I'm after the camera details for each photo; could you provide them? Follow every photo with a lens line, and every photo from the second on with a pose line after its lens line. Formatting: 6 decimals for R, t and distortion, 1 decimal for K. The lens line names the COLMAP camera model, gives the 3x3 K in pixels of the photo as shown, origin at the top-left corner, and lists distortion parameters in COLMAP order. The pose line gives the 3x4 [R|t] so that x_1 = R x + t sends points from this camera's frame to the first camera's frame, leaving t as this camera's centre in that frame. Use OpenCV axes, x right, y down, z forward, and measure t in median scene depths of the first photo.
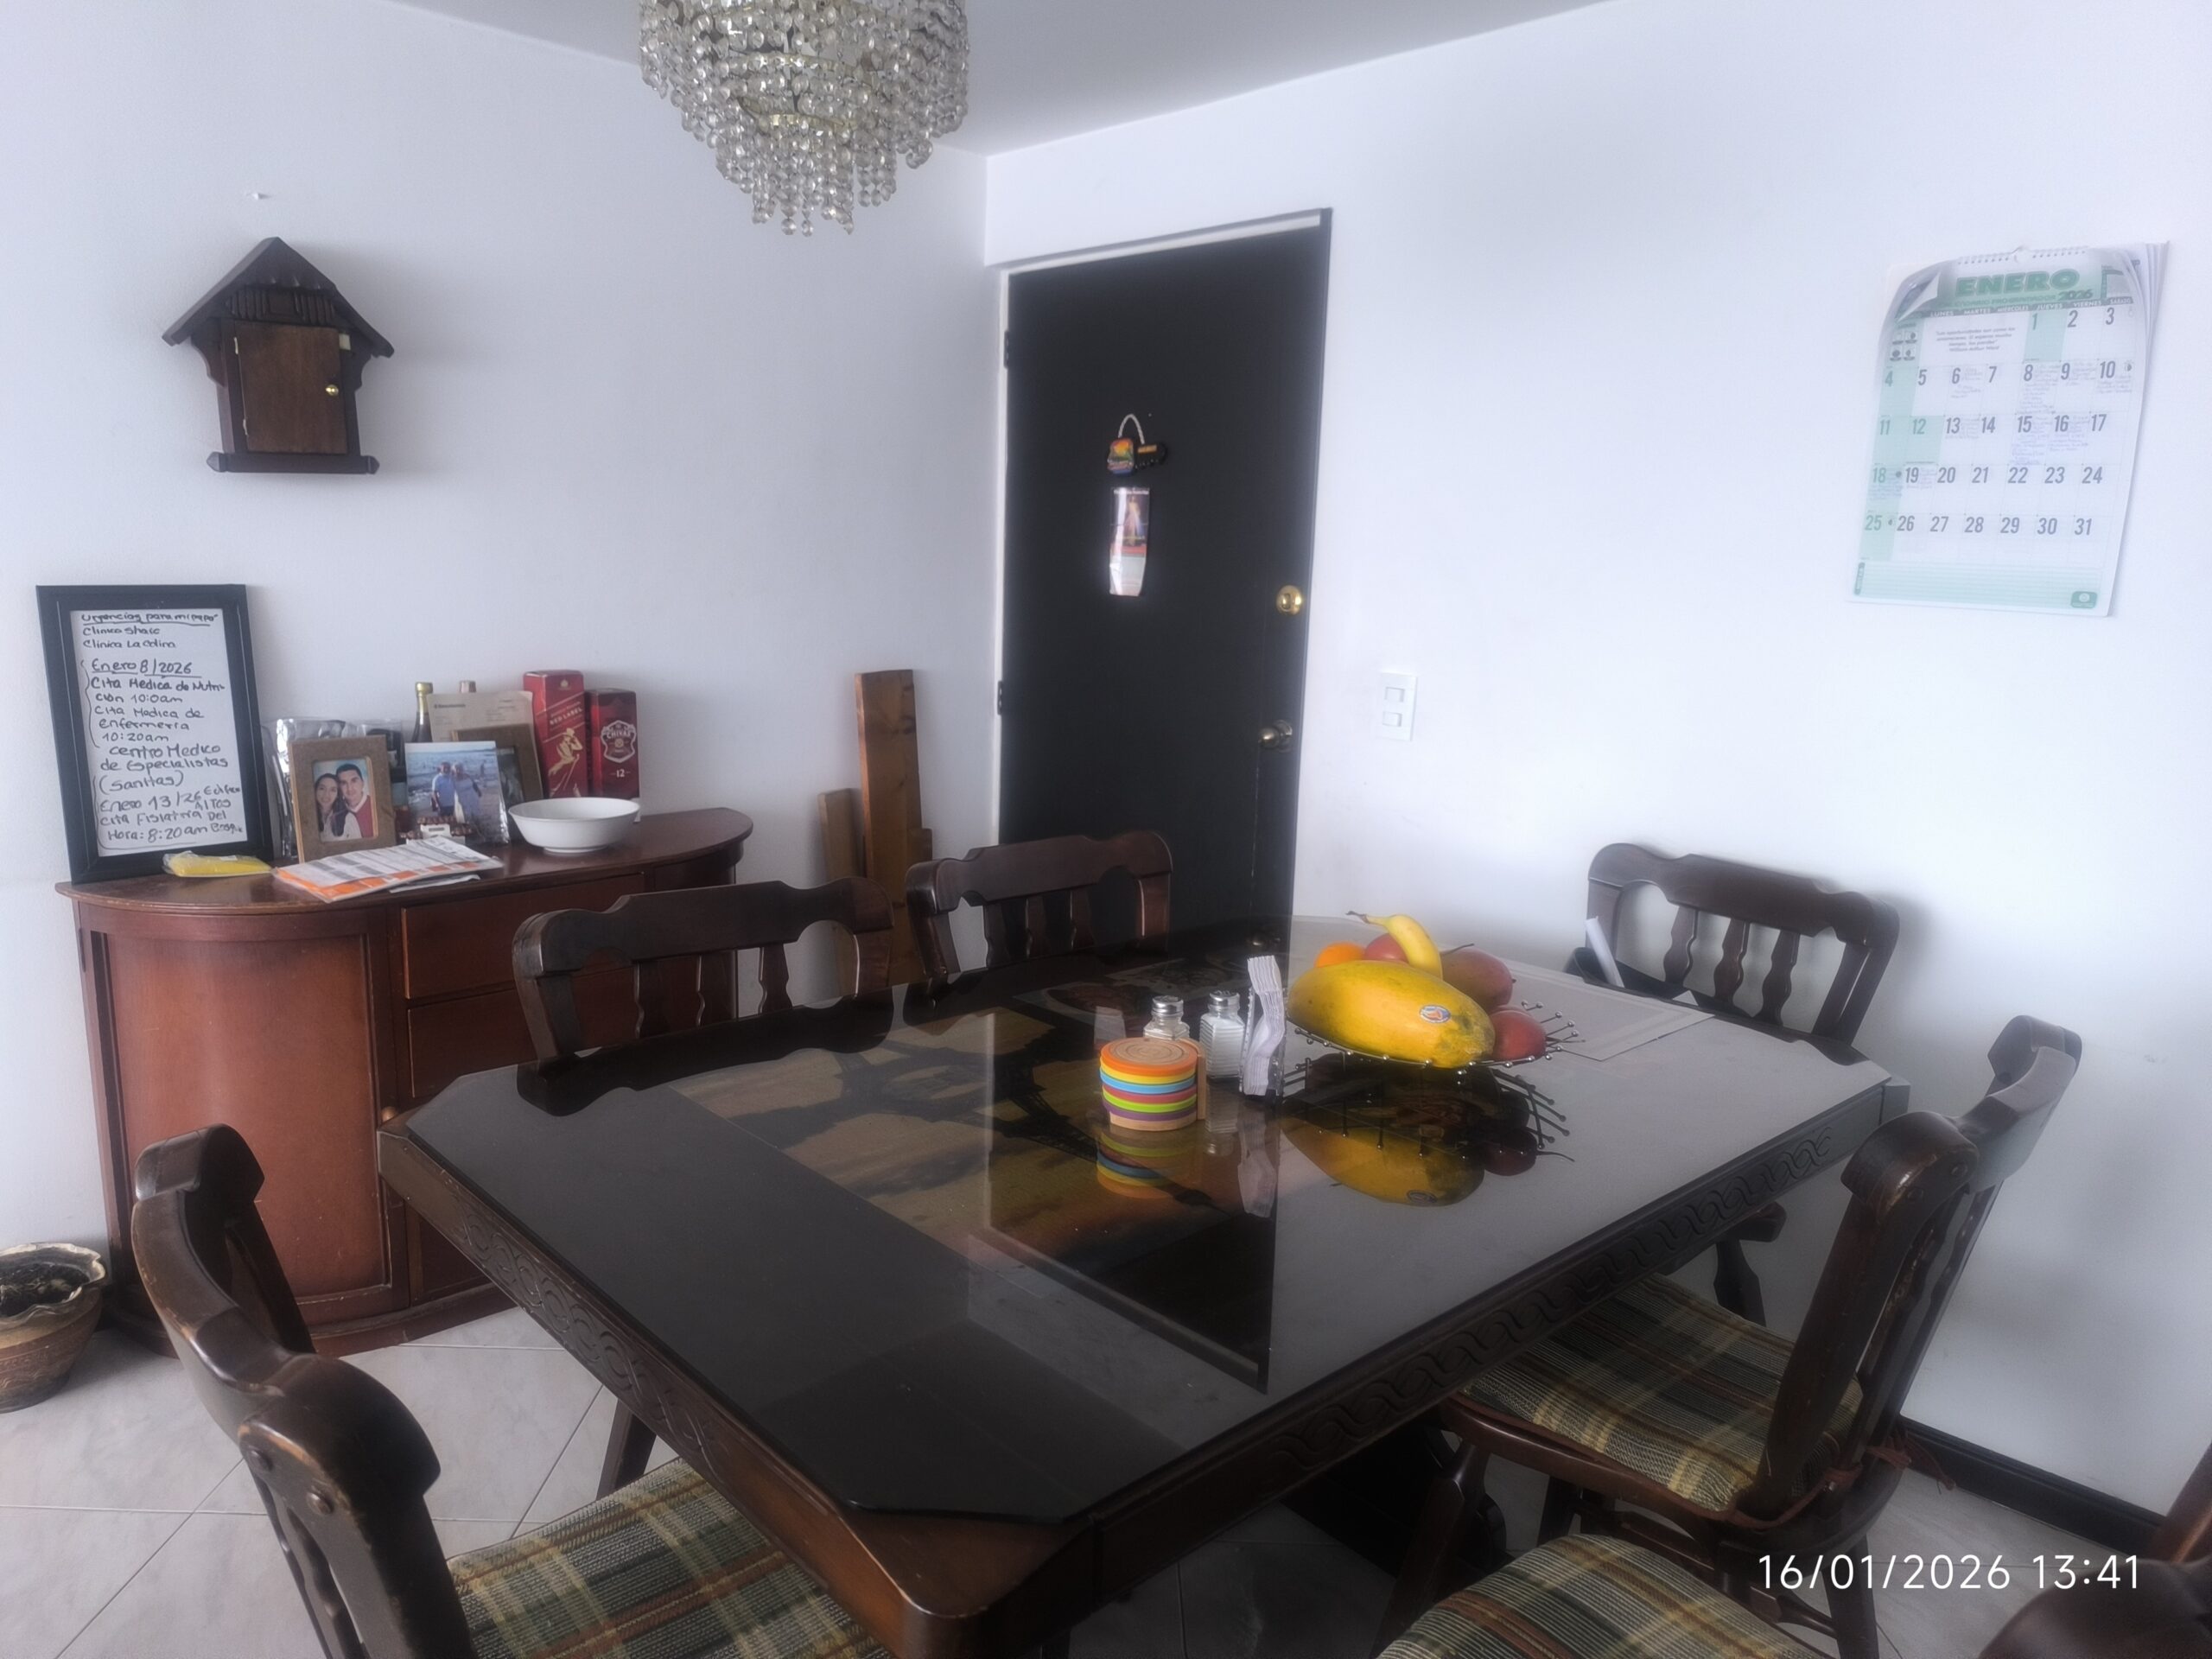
lens RADIAL K [[1518.5, 0, 1107.8], [0, 1518.5, 827.7], [0, 0, 1]] dist [-0.012596, -0.006439]
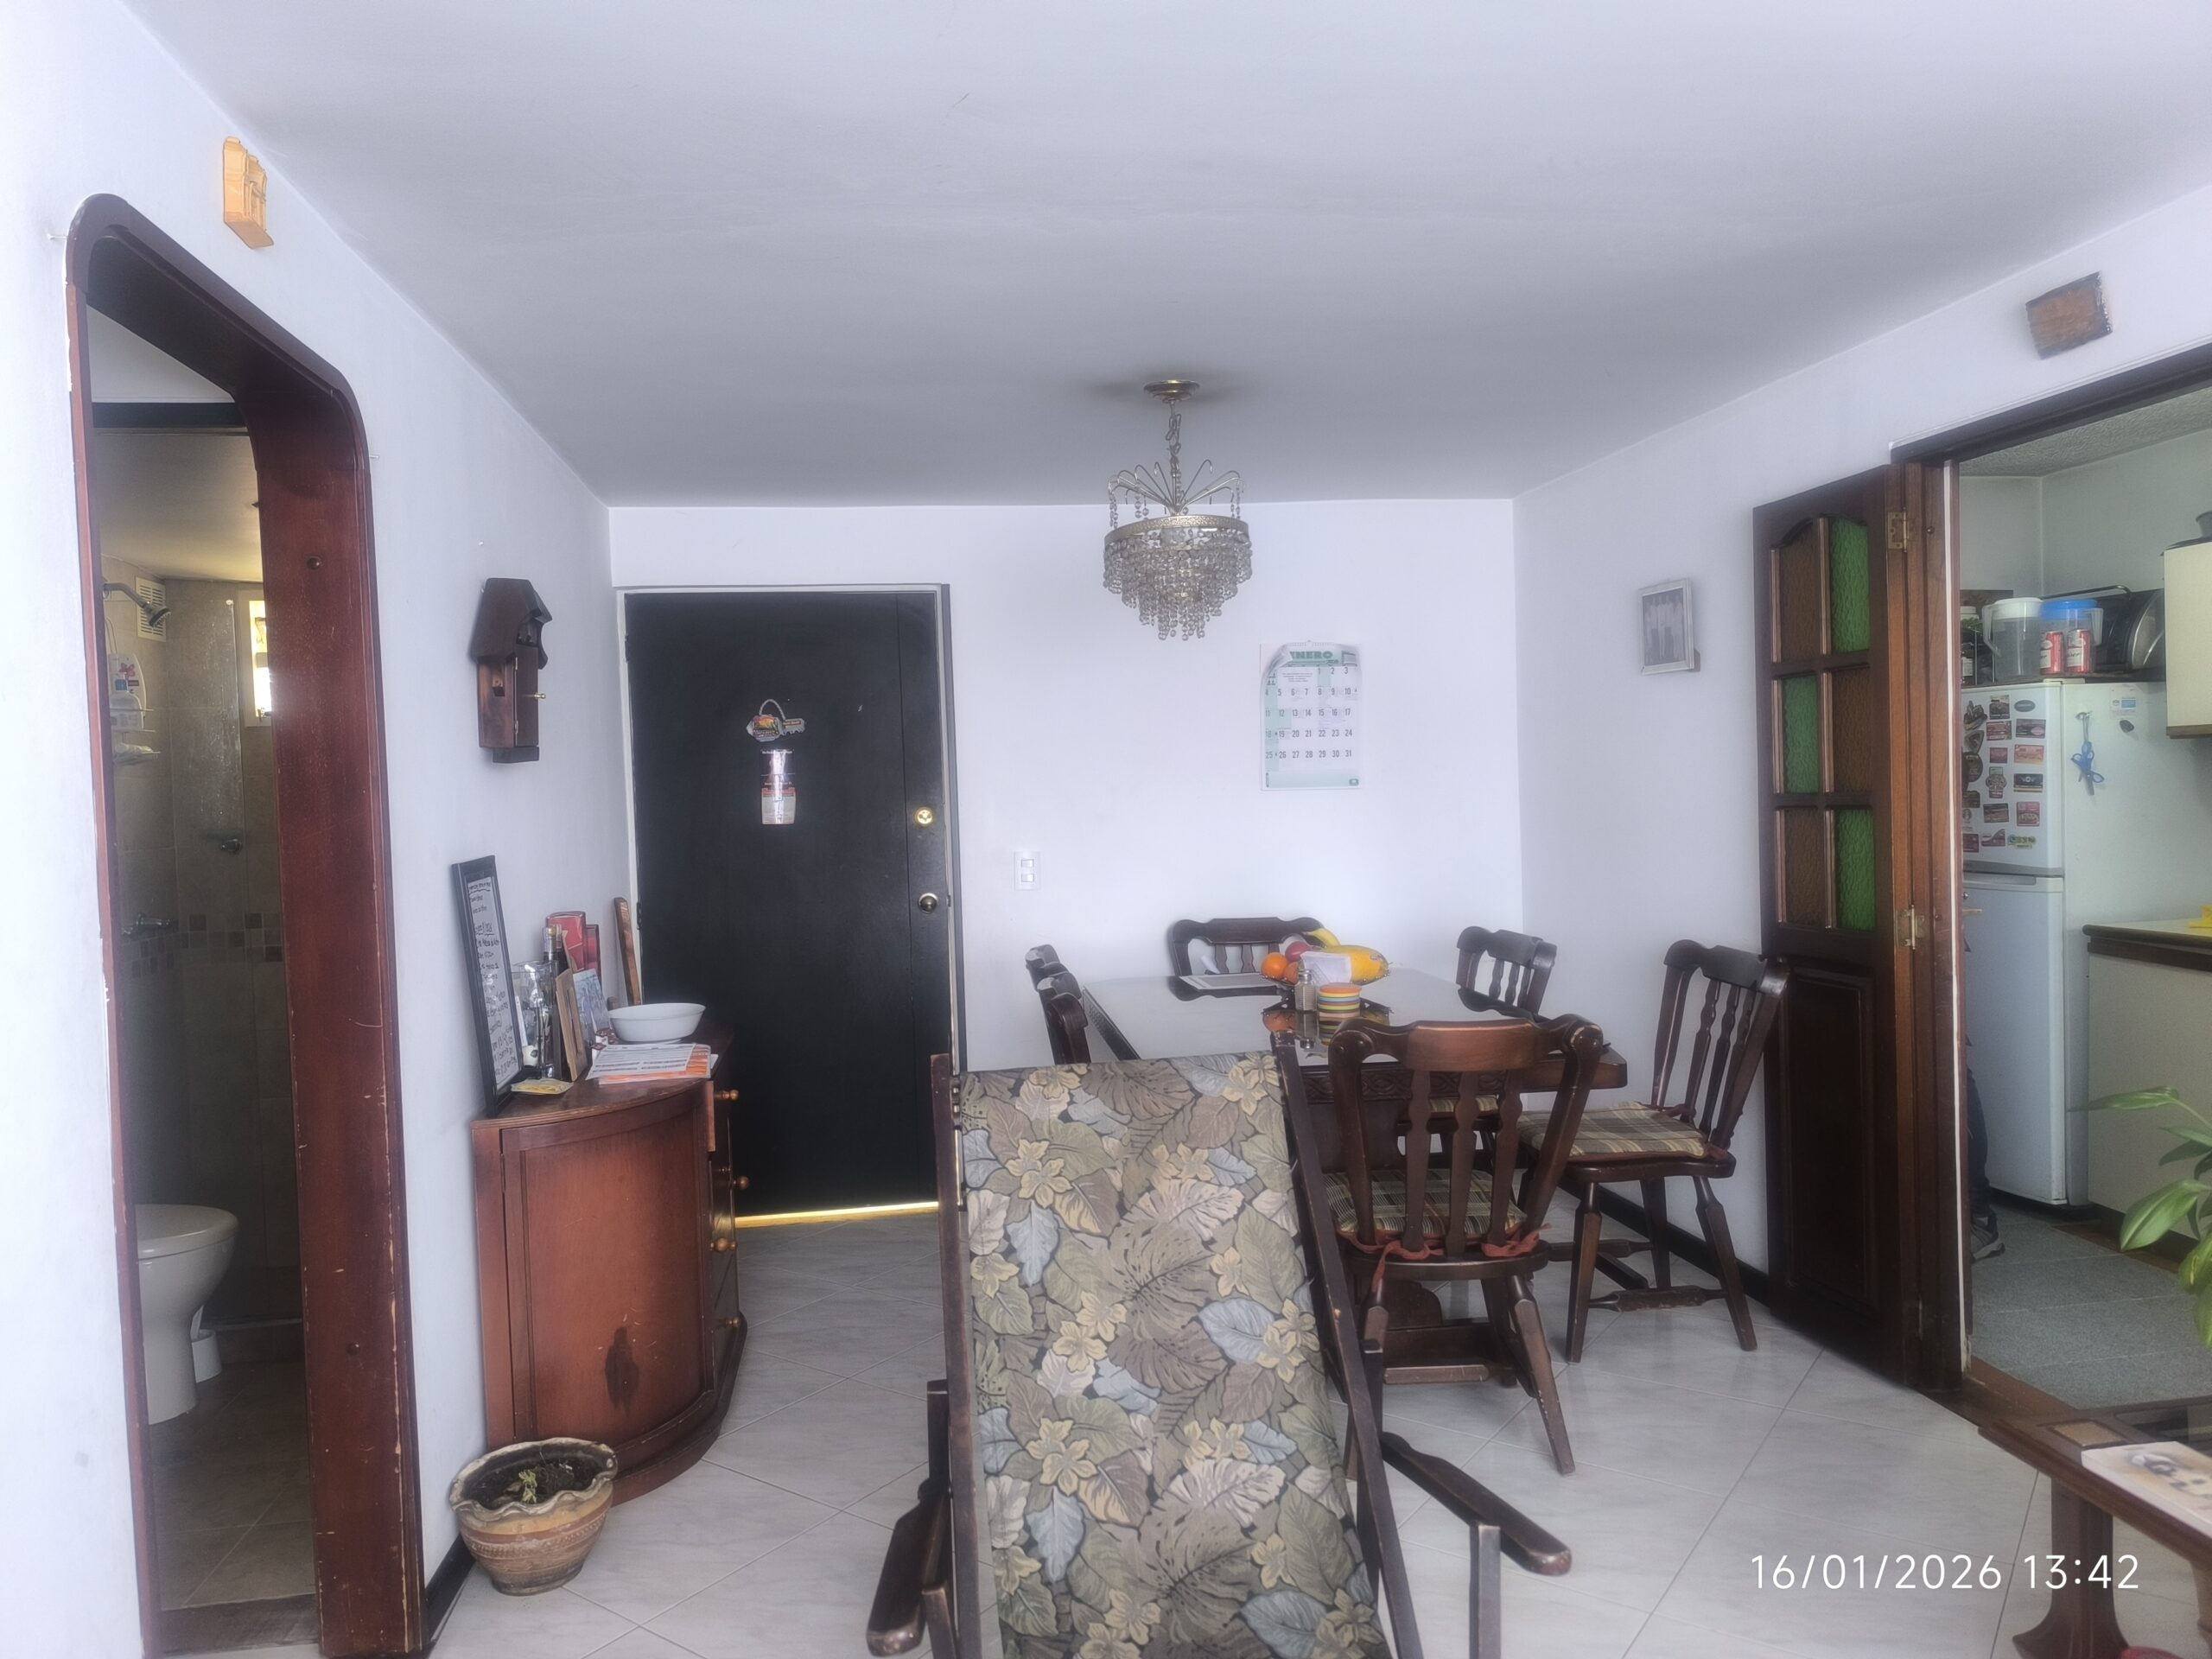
lens RADIAL K [[1518.5, 0, 1108.4], [0, 1518.5, 838.0], [0, 0, 1]] dist [-0.012596, -0.006439]
pose [[0.573488, -0.076153, 0.815667, -1.542733], [0.195587, 0.979604, -0.046057, -0.026536], [-0.795523, 0.185947, 0.576685, -0.083899]]
